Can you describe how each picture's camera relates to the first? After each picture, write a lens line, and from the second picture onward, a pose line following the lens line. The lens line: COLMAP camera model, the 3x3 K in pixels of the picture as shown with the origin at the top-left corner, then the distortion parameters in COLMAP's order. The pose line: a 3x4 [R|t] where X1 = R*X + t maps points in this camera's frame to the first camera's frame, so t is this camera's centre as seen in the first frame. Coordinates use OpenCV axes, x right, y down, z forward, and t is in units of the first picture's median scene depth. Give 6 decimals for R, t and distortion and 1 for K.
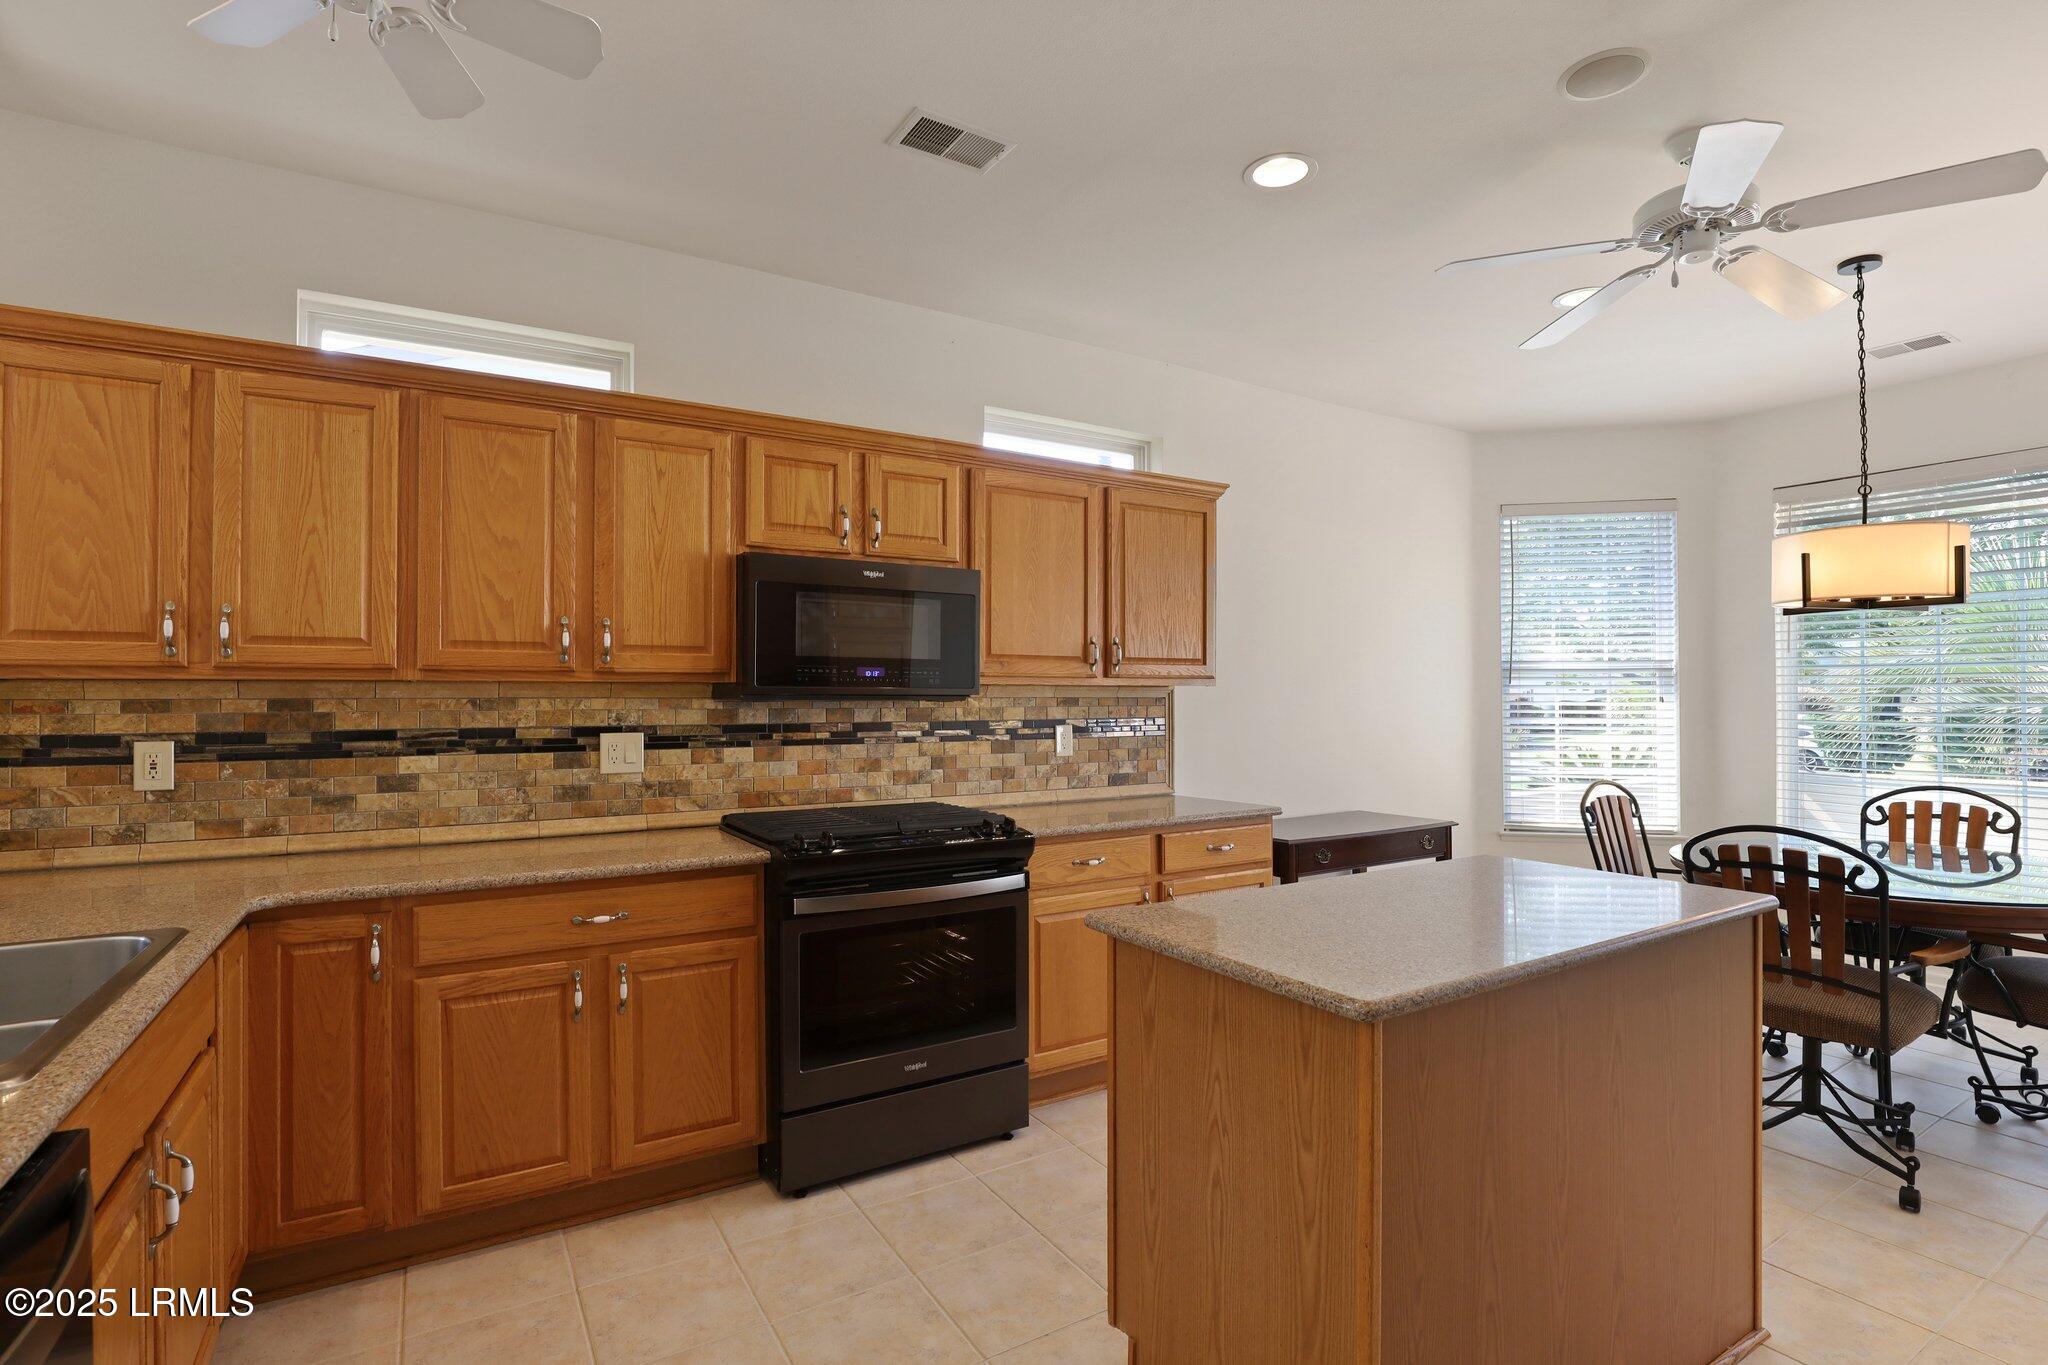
lens RADIAL K [[955.0, 0, 1022.5], [0, 955.0, 689.8], [0, 0, 1]] dist [-0.043707, 0.012870]
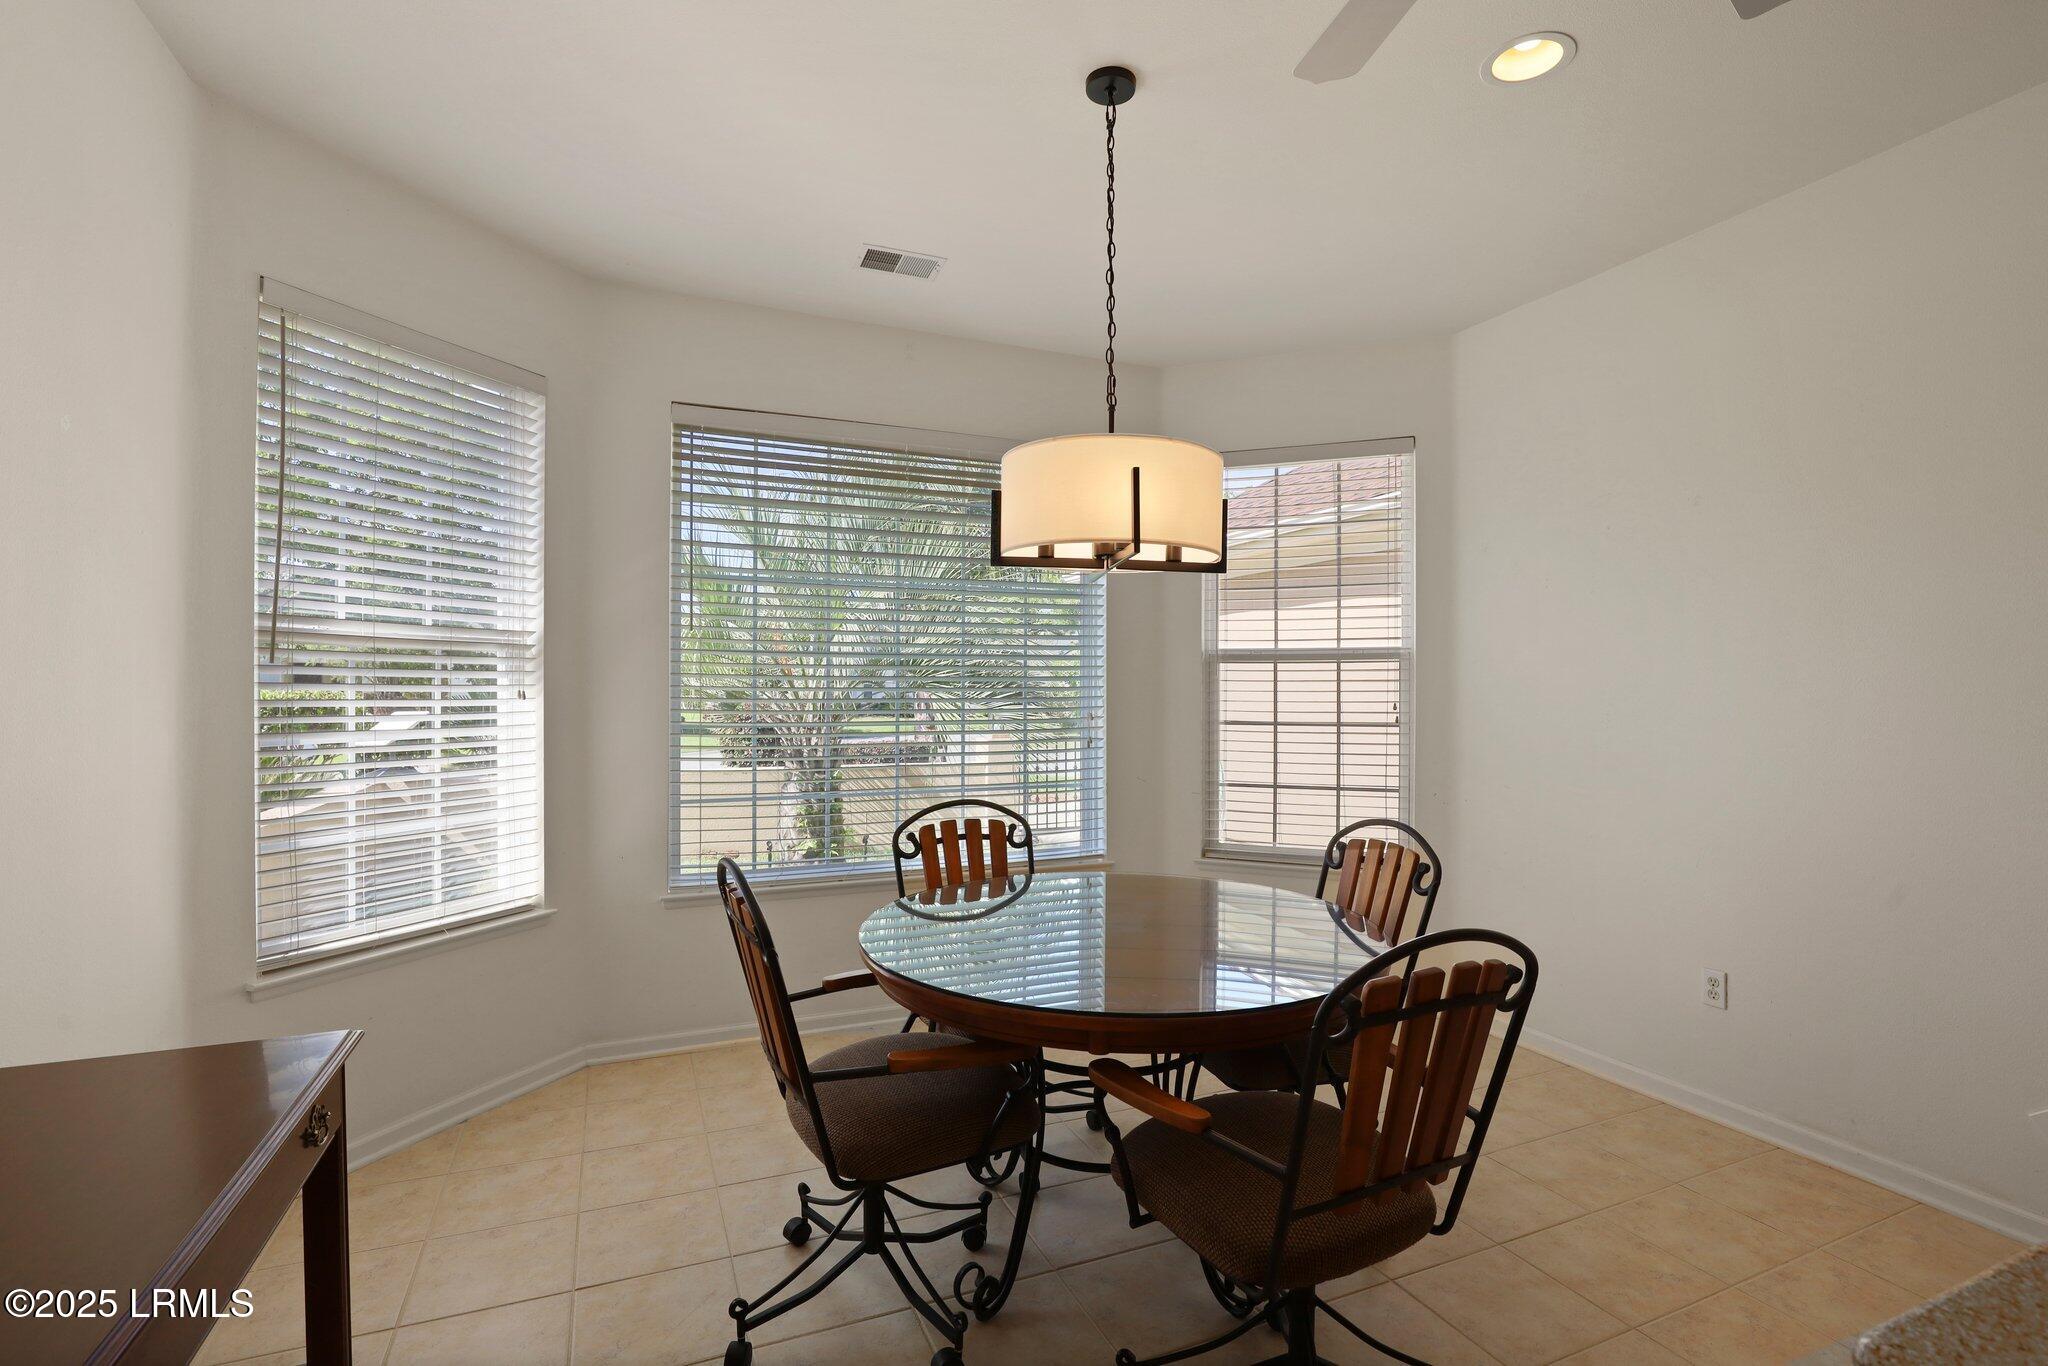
lens RADIAL K [[955.0, 0, 1022.5], [0, 955.0, 690.3], [0, 0, 1]] dist [-0.043707, 0.012870]
pose [[0.136289, 0.007680, 0.990639, 0.173377], [-0.012166, 0.999908, -0.006078, 0.011802], [-0.990594, -0.011223, 0.136370, 0.946703]]
